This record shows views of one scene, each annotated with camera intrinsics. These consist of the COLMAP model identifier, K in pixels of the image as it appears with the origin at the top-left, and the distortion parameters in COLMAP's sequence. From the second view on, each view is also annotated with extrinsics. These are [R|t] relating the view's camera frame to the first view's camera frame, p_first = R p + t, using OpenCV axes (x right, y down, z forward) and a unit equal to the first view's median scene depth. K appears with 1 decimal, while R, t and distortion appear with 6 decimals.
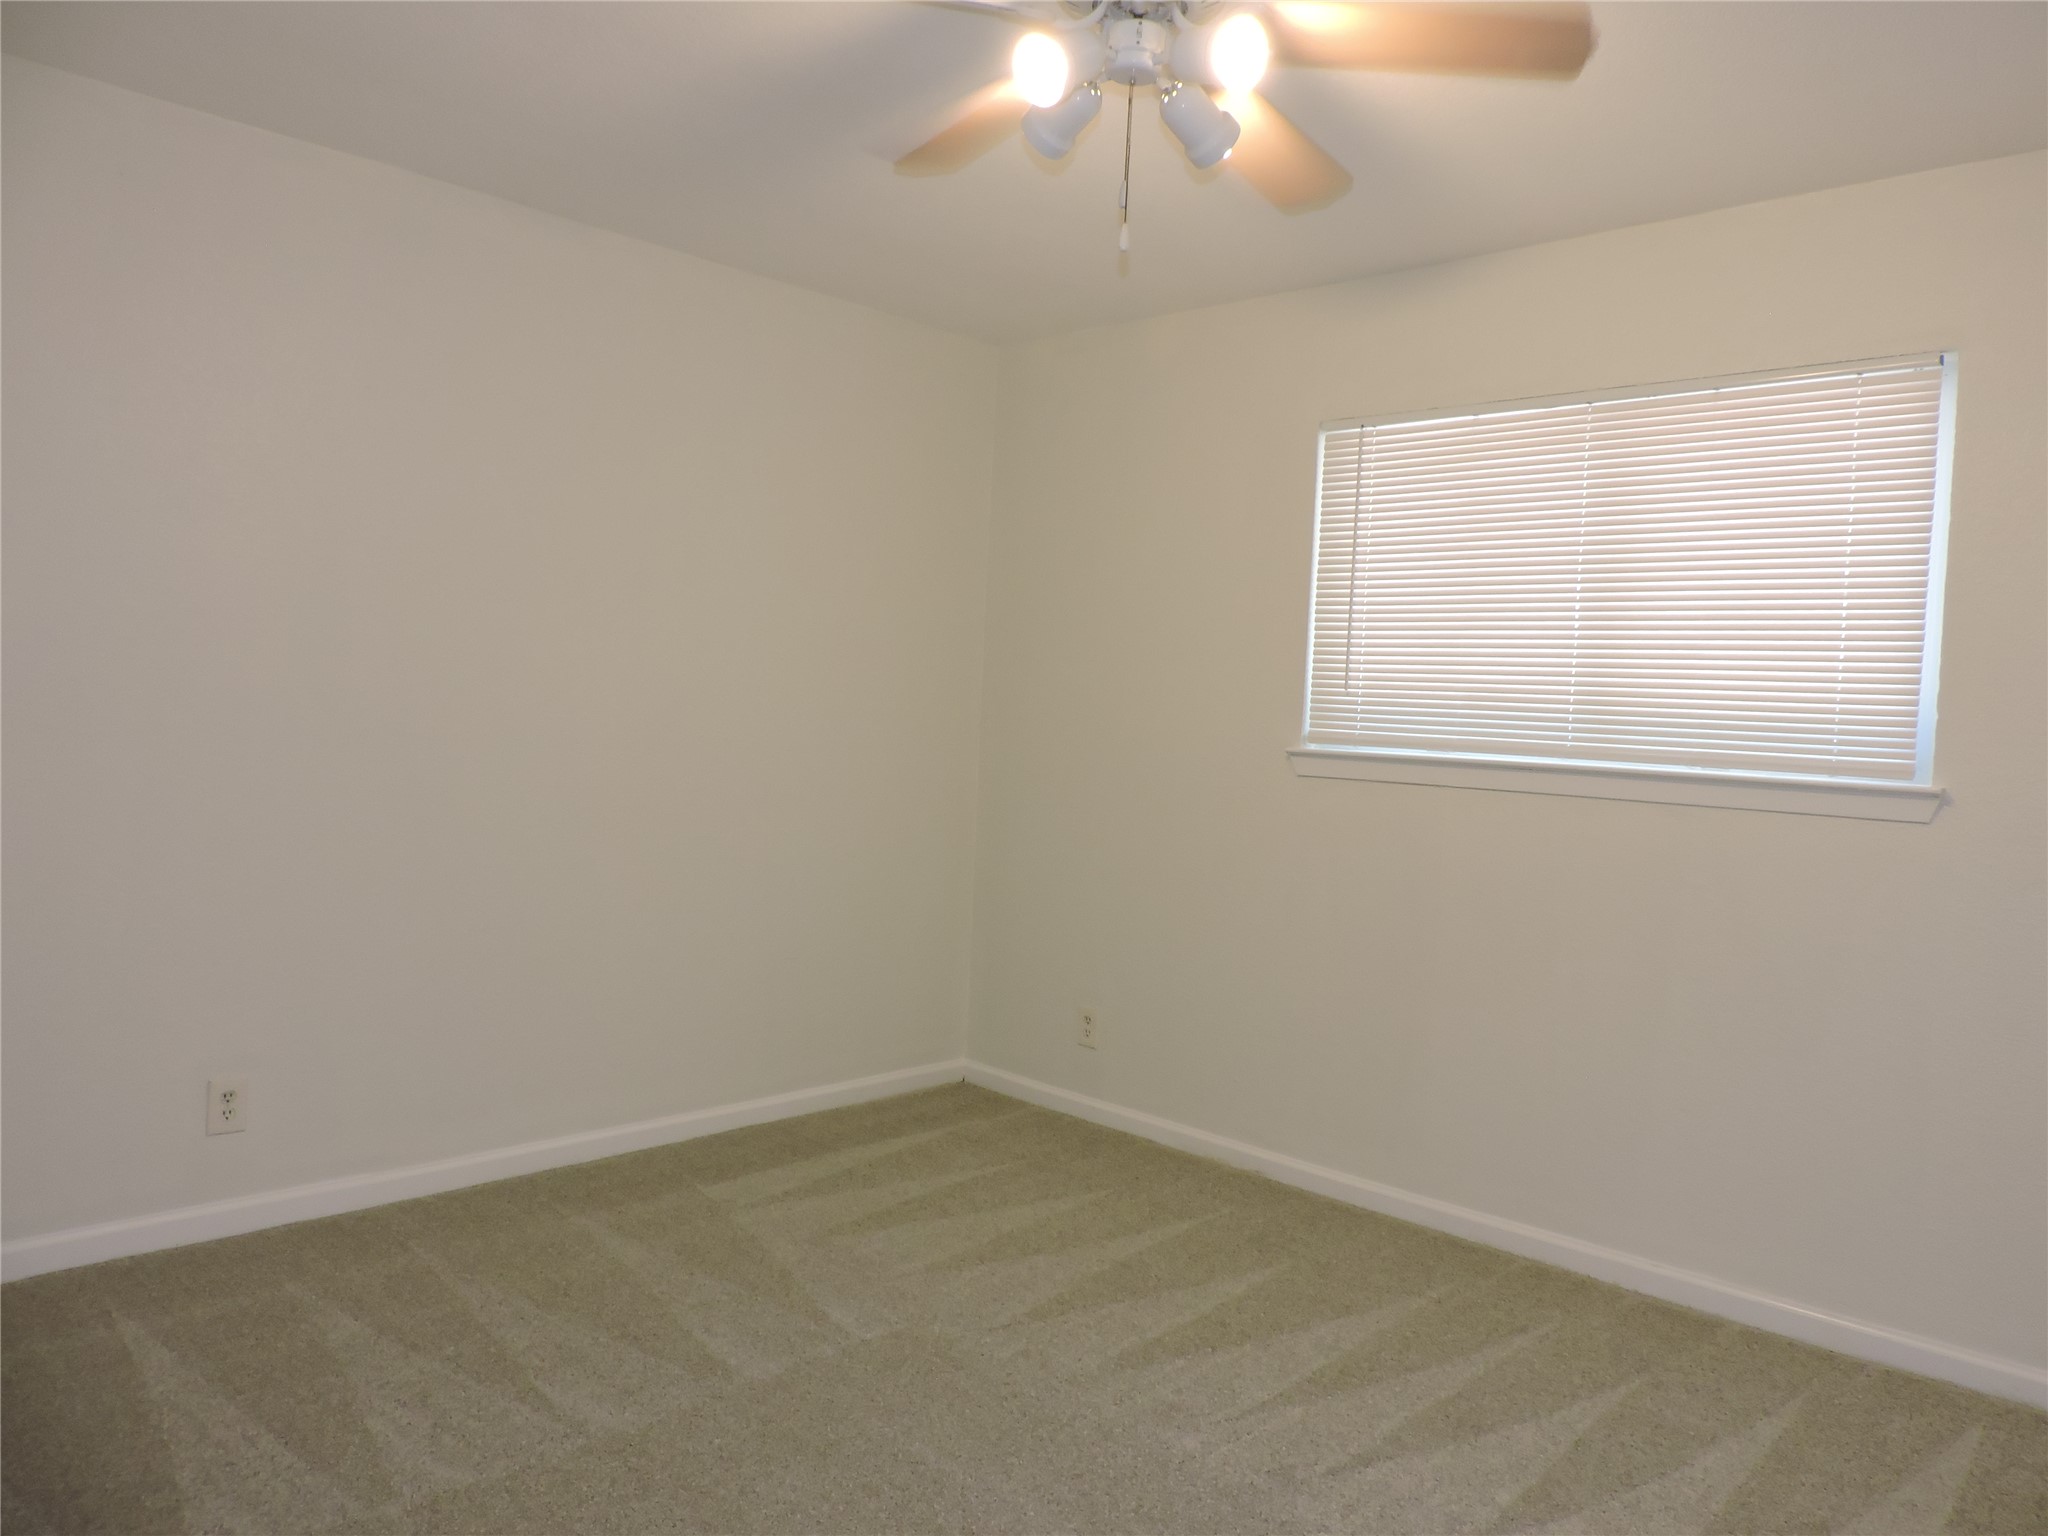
lens RADIAL K [[1462.4, 0, 1024.0], [0, 1462.4, 768.0], [0, 0, 1]] dist [-0.023526, 0.001173]
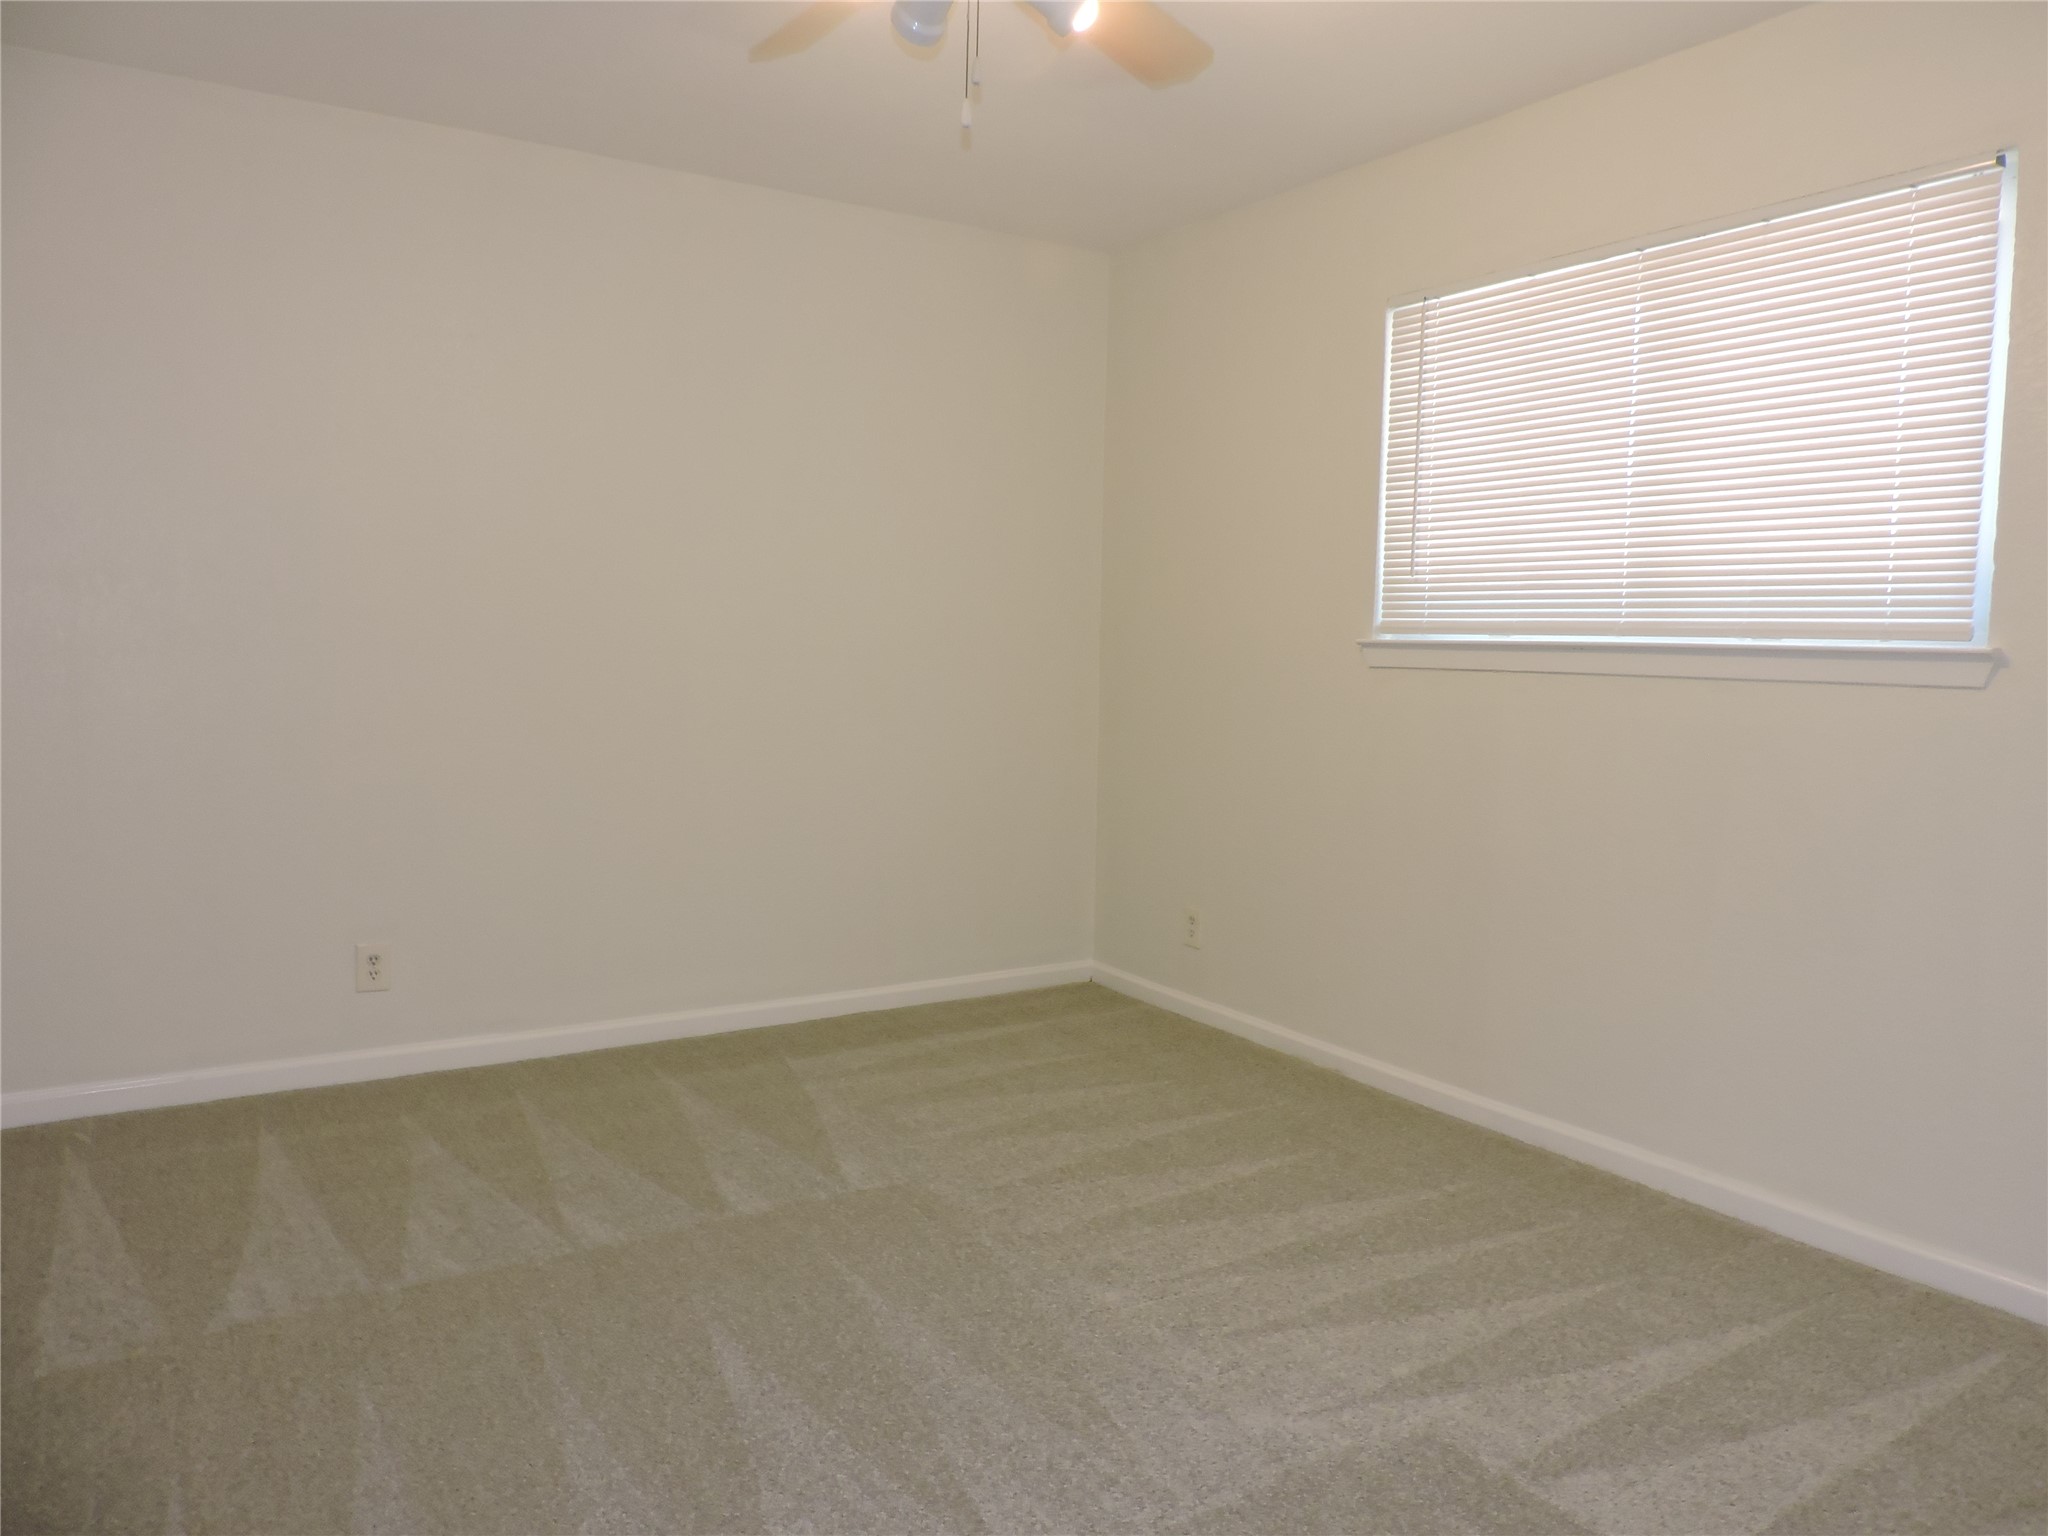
lens RADIAL K [[1462.4, 0, 1024.0], [0, 1462.4, 768.0], [0, 0, 1]] dist [-0.023526, 0.001173]
pose [[0.971411, -0.008335, -0.237256, 0.250825], [0.017525, 0.999175, 0.036648, 0.041870], [0.236755, -0.039758, 0.970756, -0.003134]]
